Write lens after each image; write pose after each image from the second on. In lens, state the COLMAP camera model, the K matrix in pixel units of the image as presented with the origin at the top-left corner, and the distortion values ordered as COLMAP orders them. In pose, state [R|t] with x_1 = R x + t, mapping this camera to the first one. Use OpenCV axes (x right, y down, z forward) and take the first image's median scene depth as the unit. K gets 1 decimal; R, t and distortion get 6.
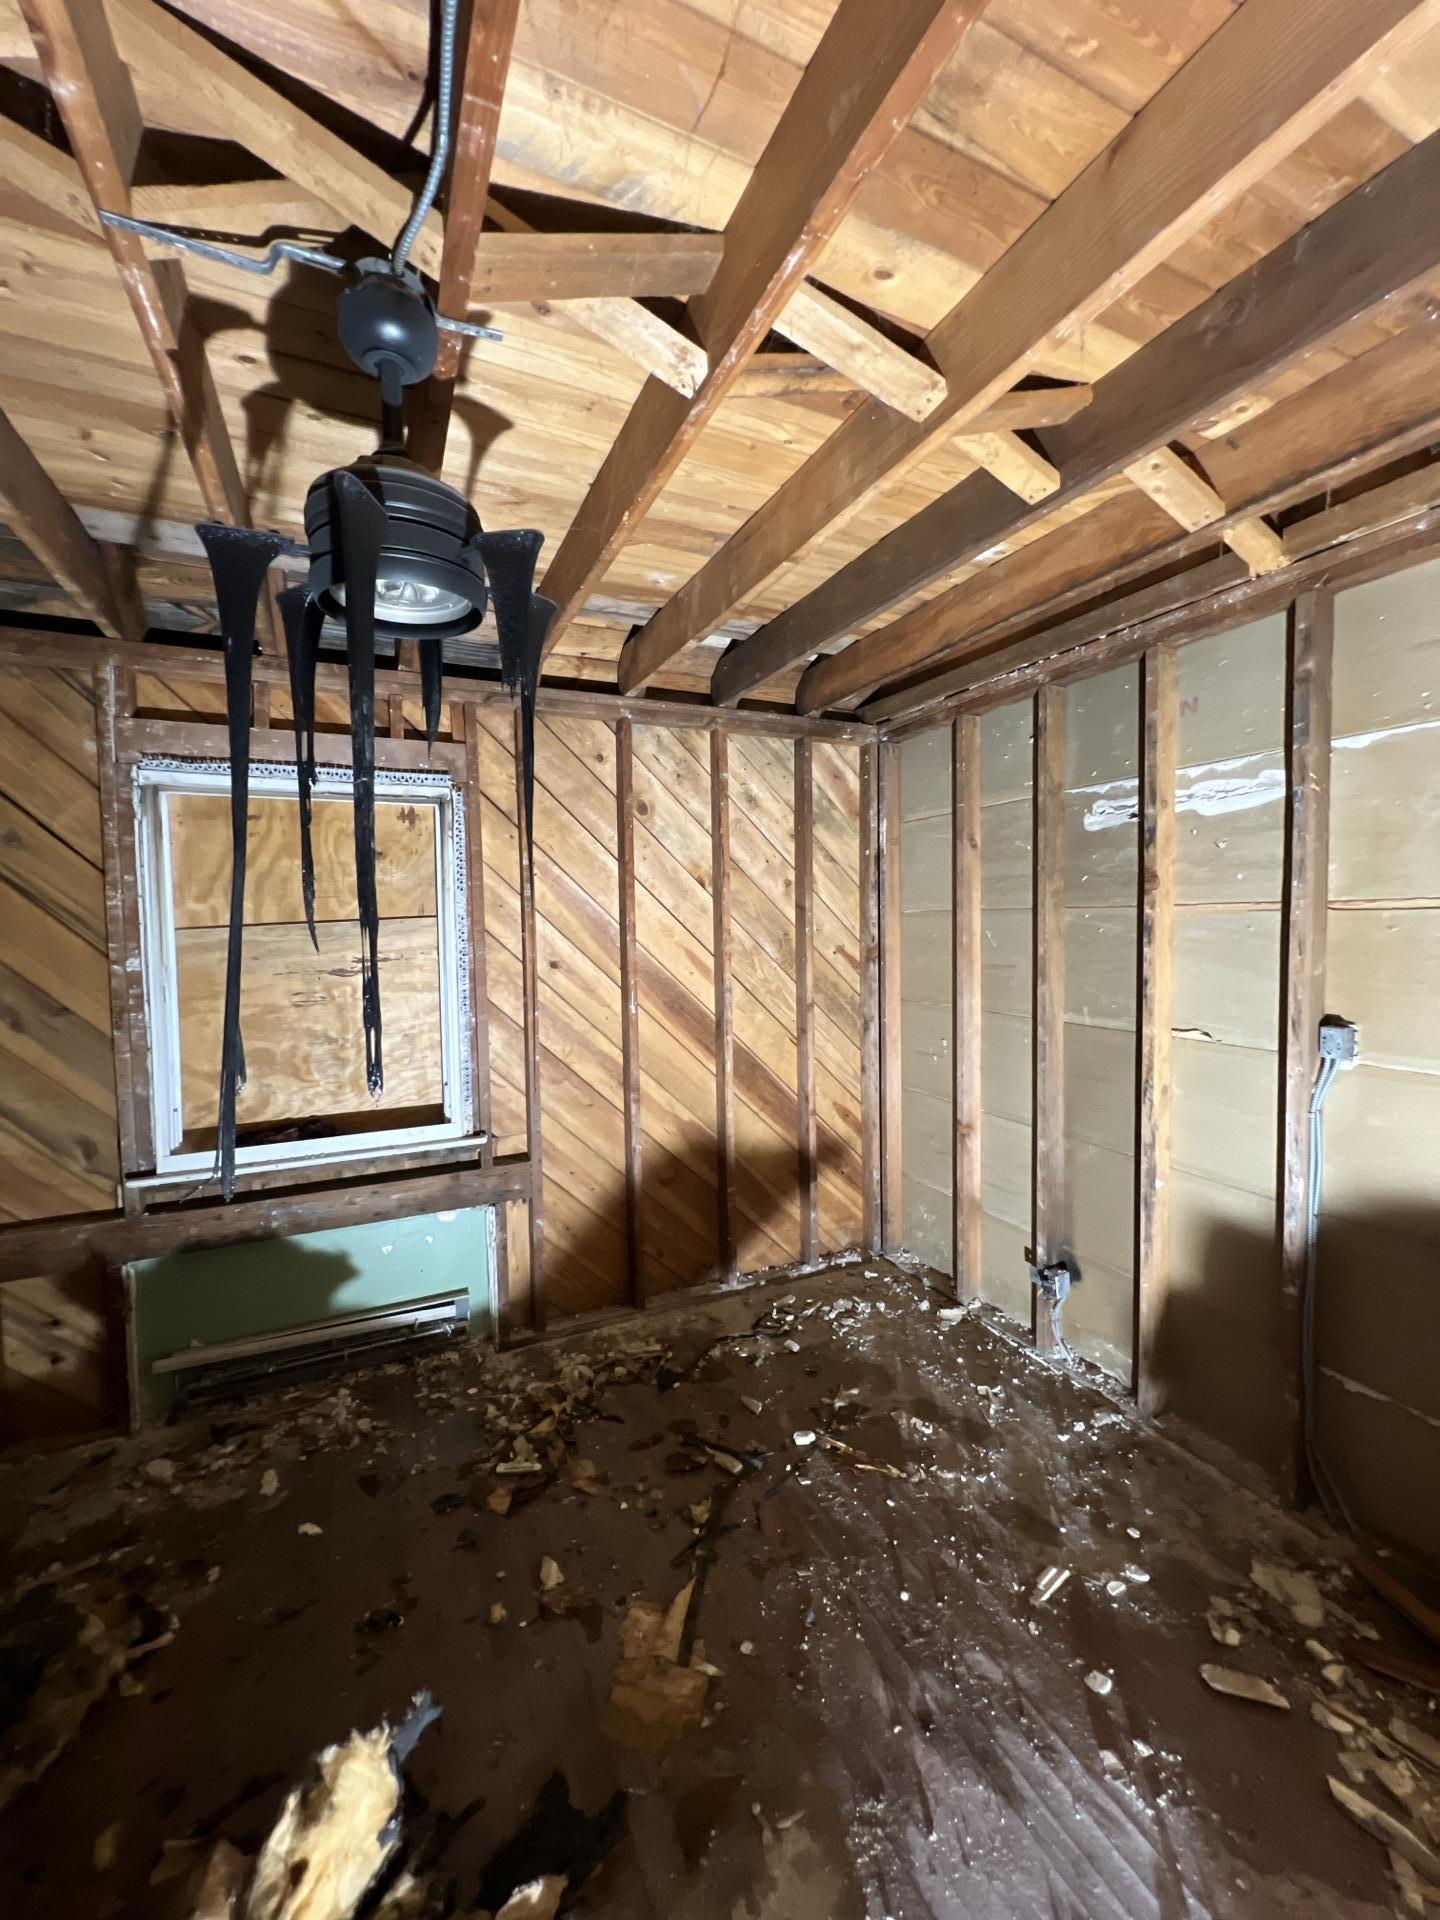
lens RADIAL K [[768.8, 0, 723.5], [0, 768.8, 961.2], [0, 0, 1]] dist [-0.001658, 0.000146]
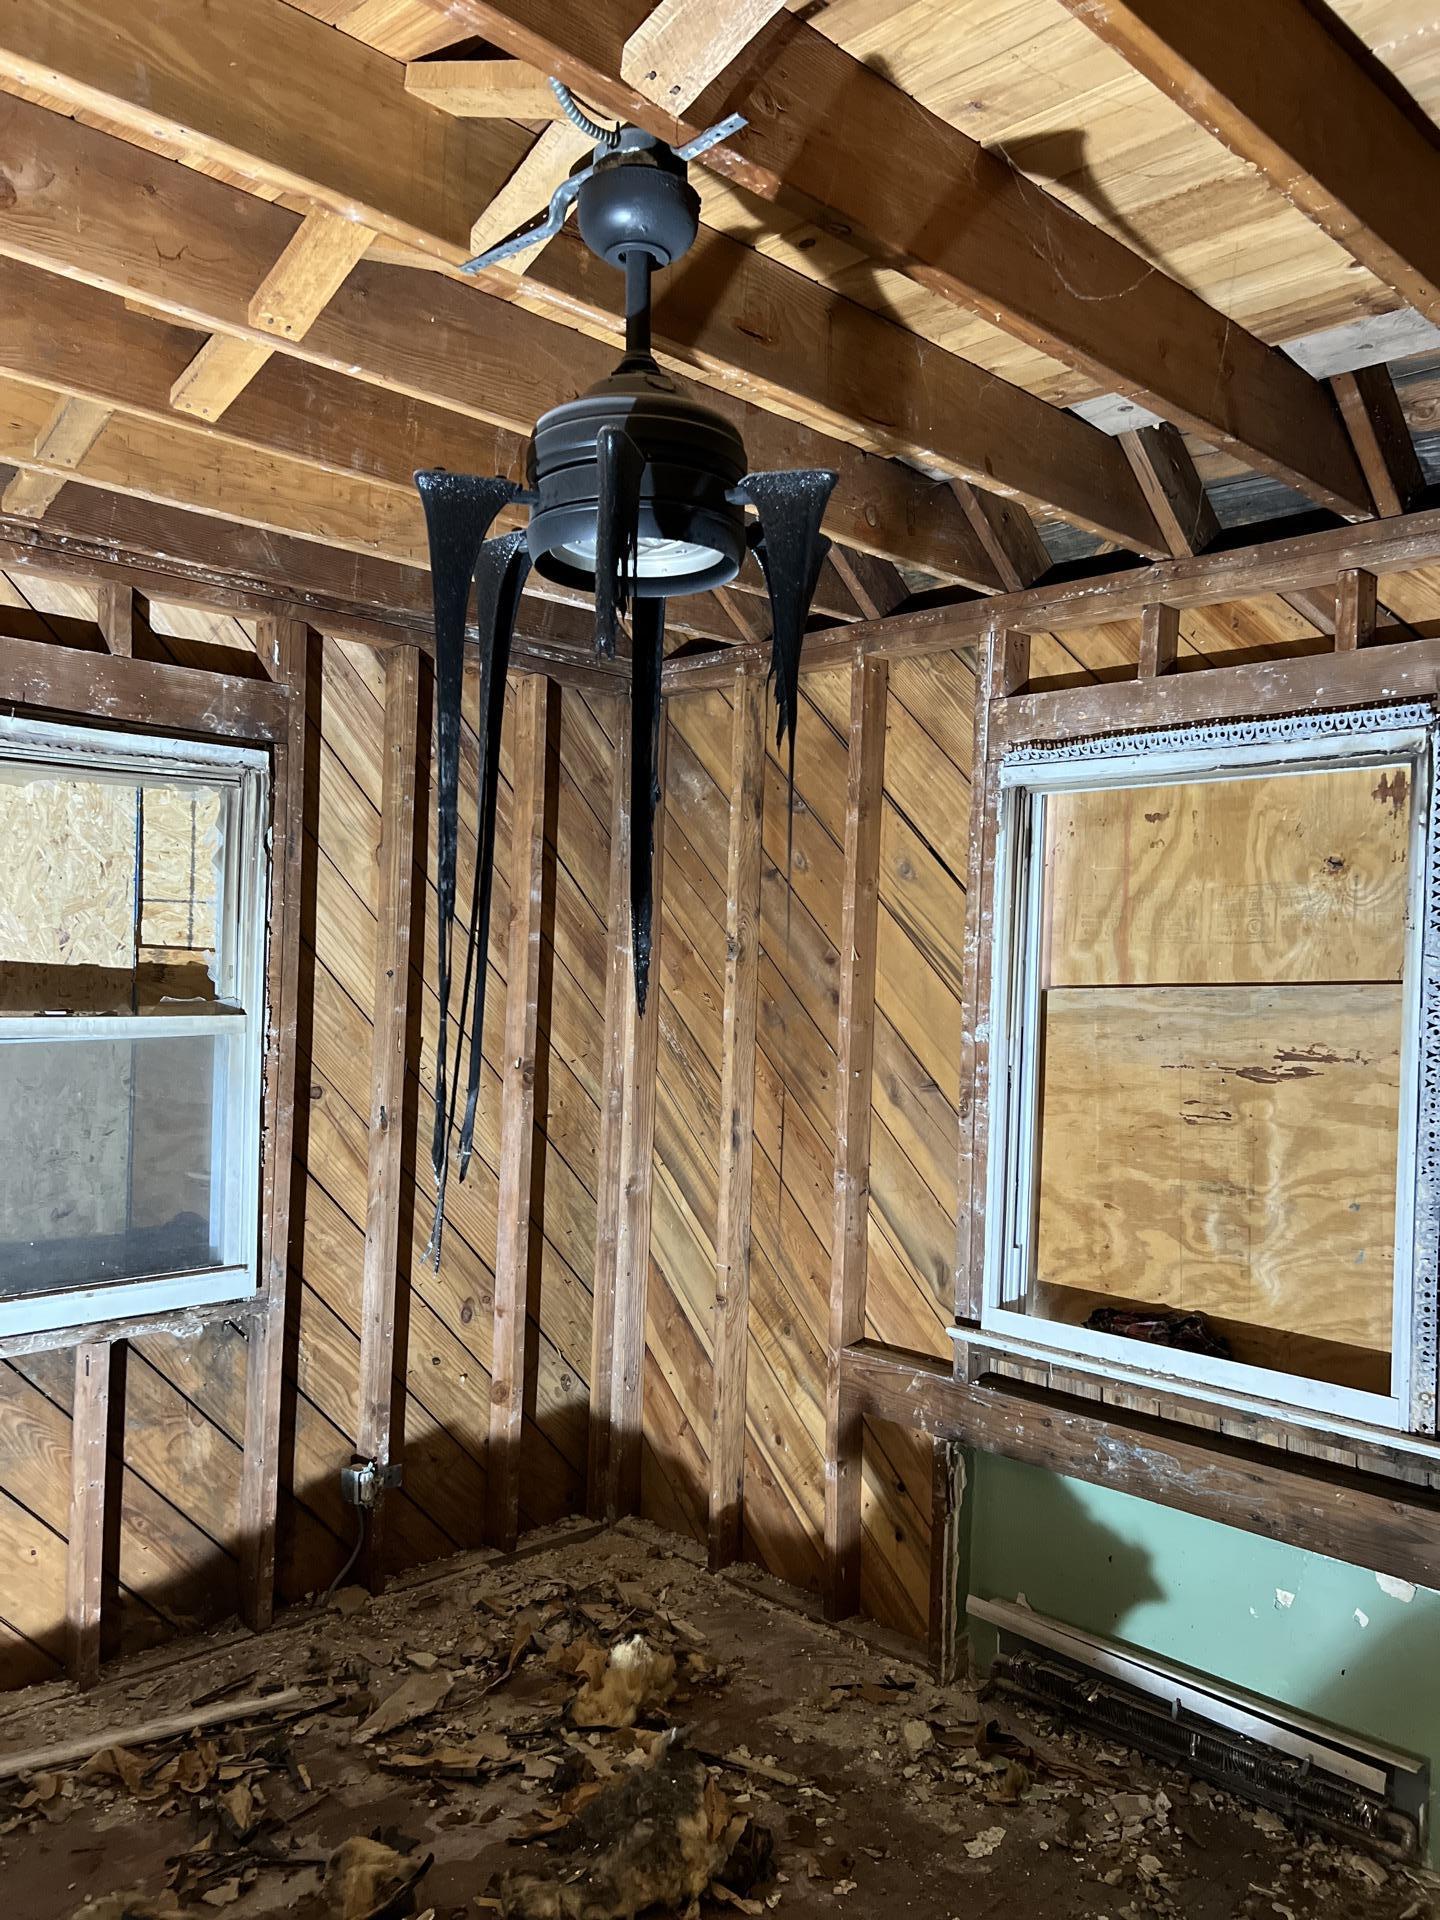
lens RADIAL K [[1458.0, 0, 720.4], [0, 1458.0, 957.9], [0, 0, 1]] dist [0.011300, -0.011014]
pose [[0.331566, 0.016492, -0.943288, 0.432383], [-0.081849, 0.996580, -0.011346, -0.028980], [0.939875, 0.080969, 0.331782, 0.283078]]
